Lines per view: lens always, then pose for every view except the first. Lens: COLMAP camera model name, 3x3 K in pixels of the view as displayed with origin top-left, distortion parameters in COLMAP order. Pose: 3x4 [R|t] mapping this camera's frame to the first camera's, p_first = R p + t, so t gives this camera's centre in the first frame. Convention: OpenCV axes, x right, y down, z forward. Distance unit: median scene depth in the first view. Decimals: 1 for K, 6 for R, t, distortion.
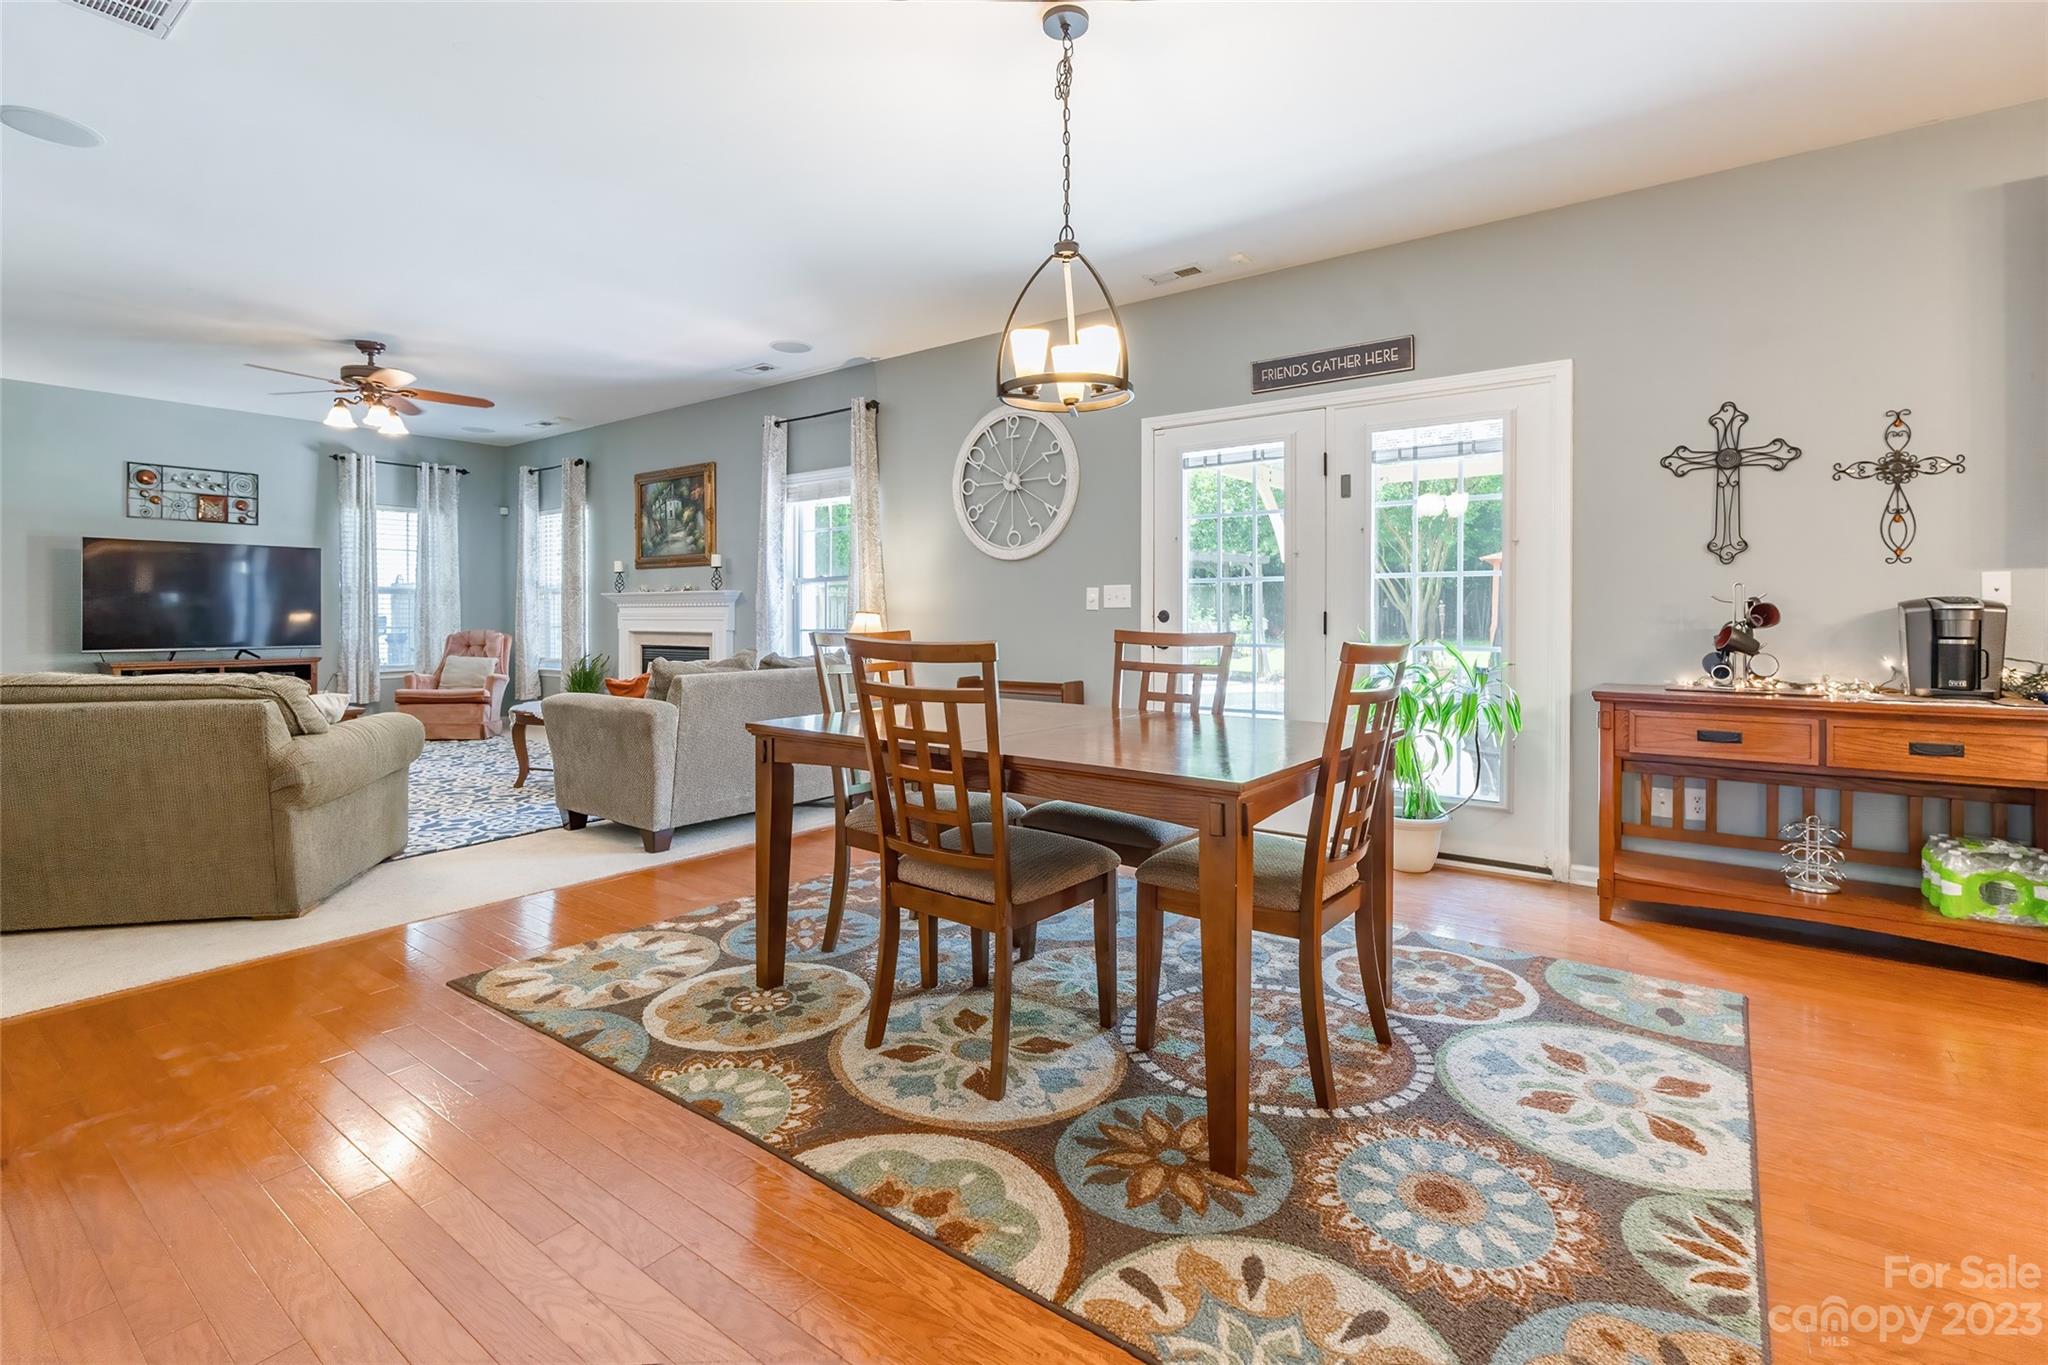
lens RADIAL K [[938.5, 0, 1018.9], [0, 938.5, 624.8], [0, 0, 1]] dist [-0.012343, 0.000896]
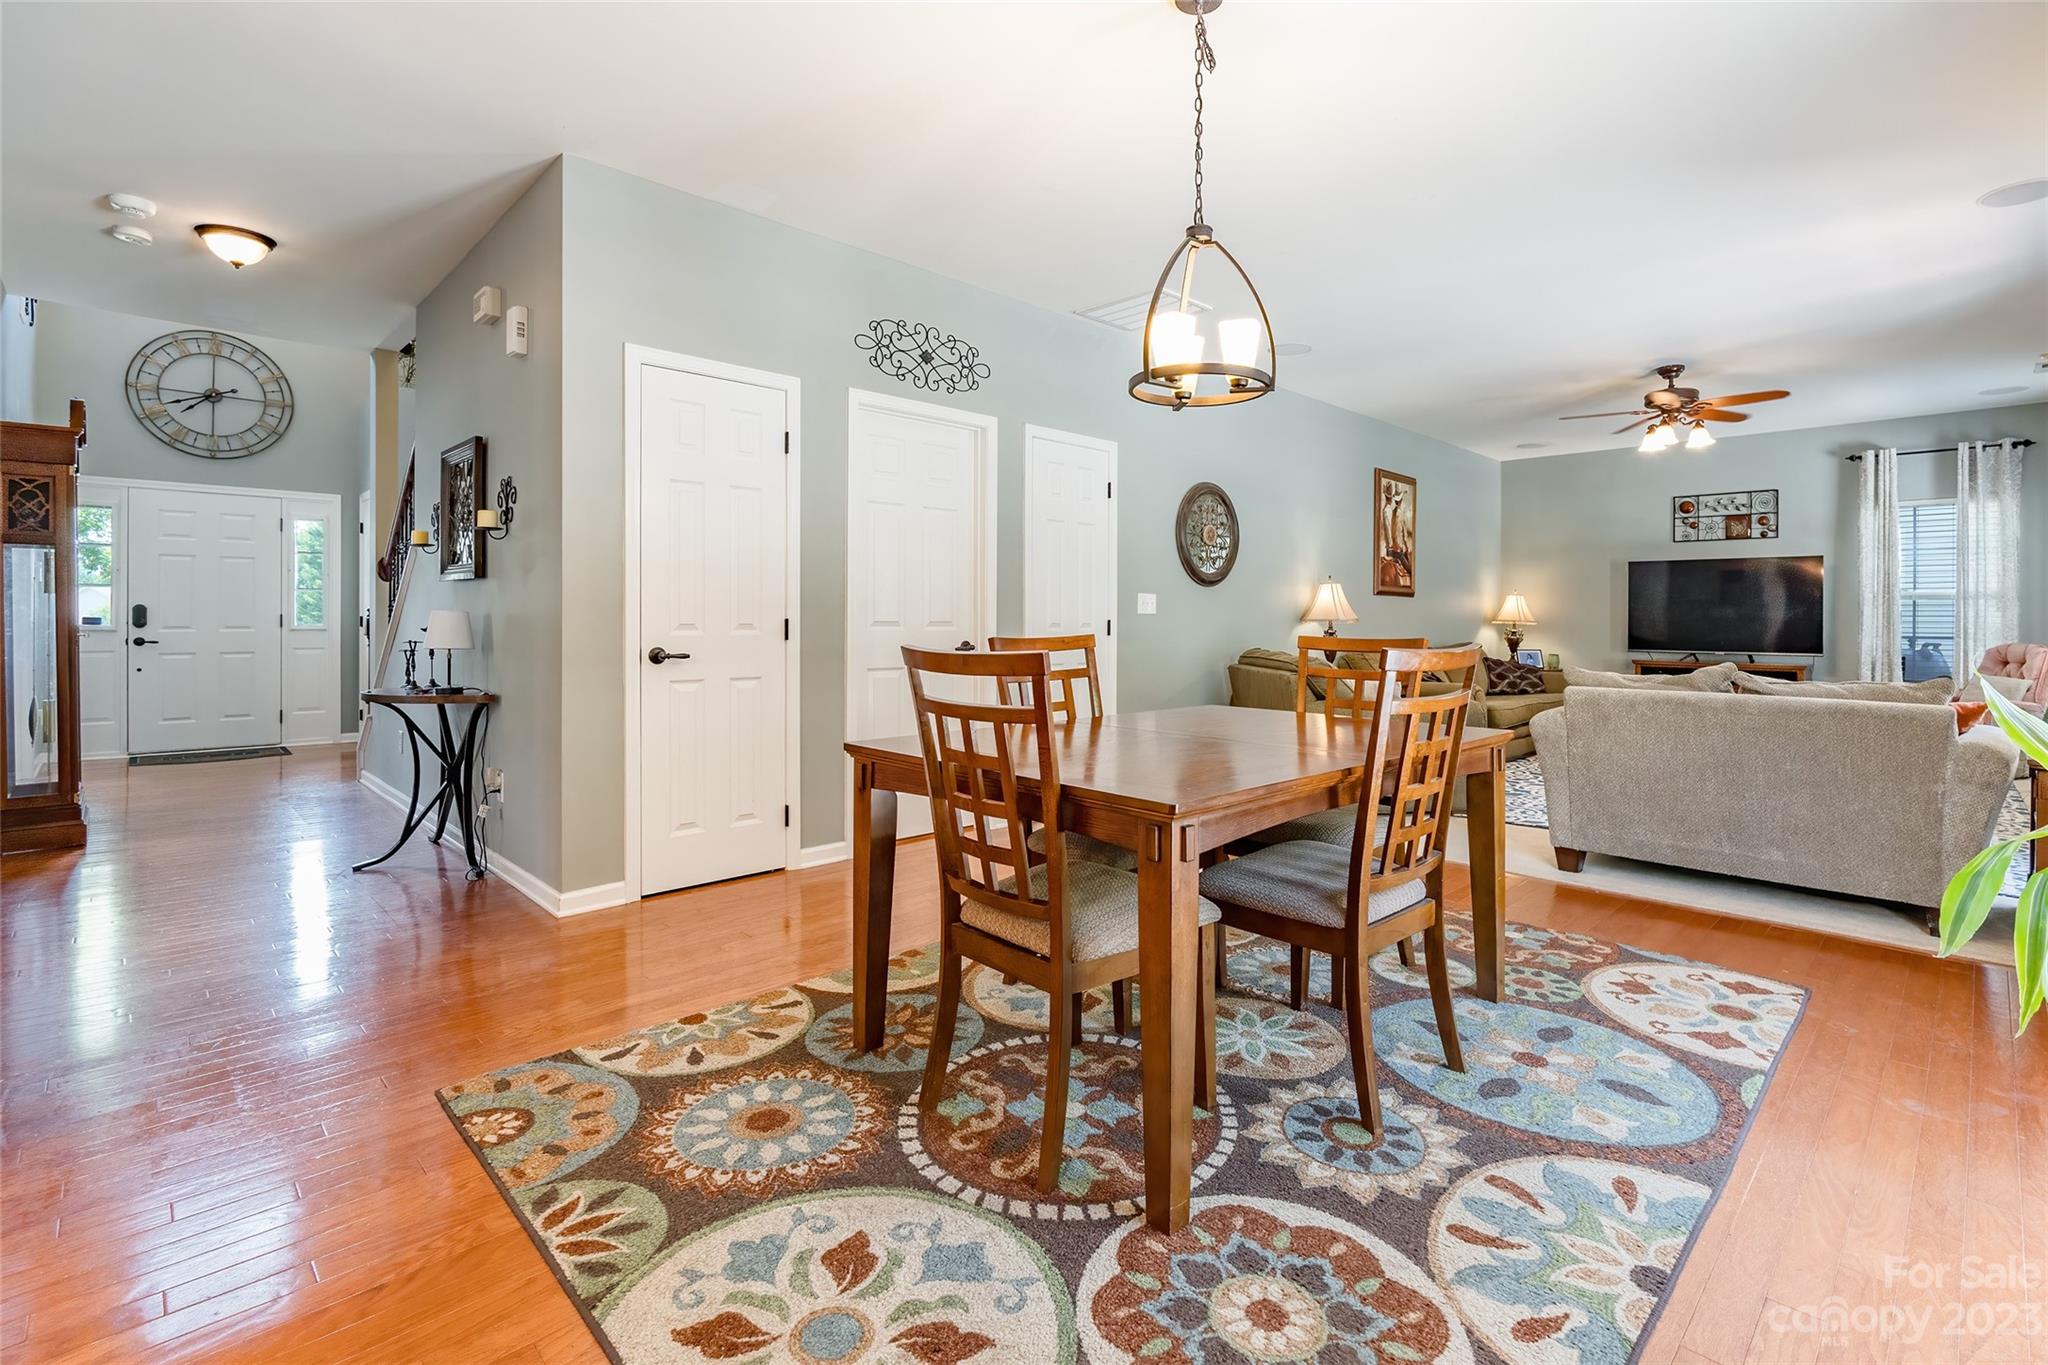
lens RADIAL K [[938.5, 0, 1058.7], [0, 938.5, 628.1], [0, 0, 1]] dist [-0.012343, 0.000896]
pose [[-0.145600, 0.009974, -0.989293, 0.445252], [-0.014842, 0.999815, 0.012265, -0.005674], [0.989232, 0.016469, -0.145425, 0.437645]]
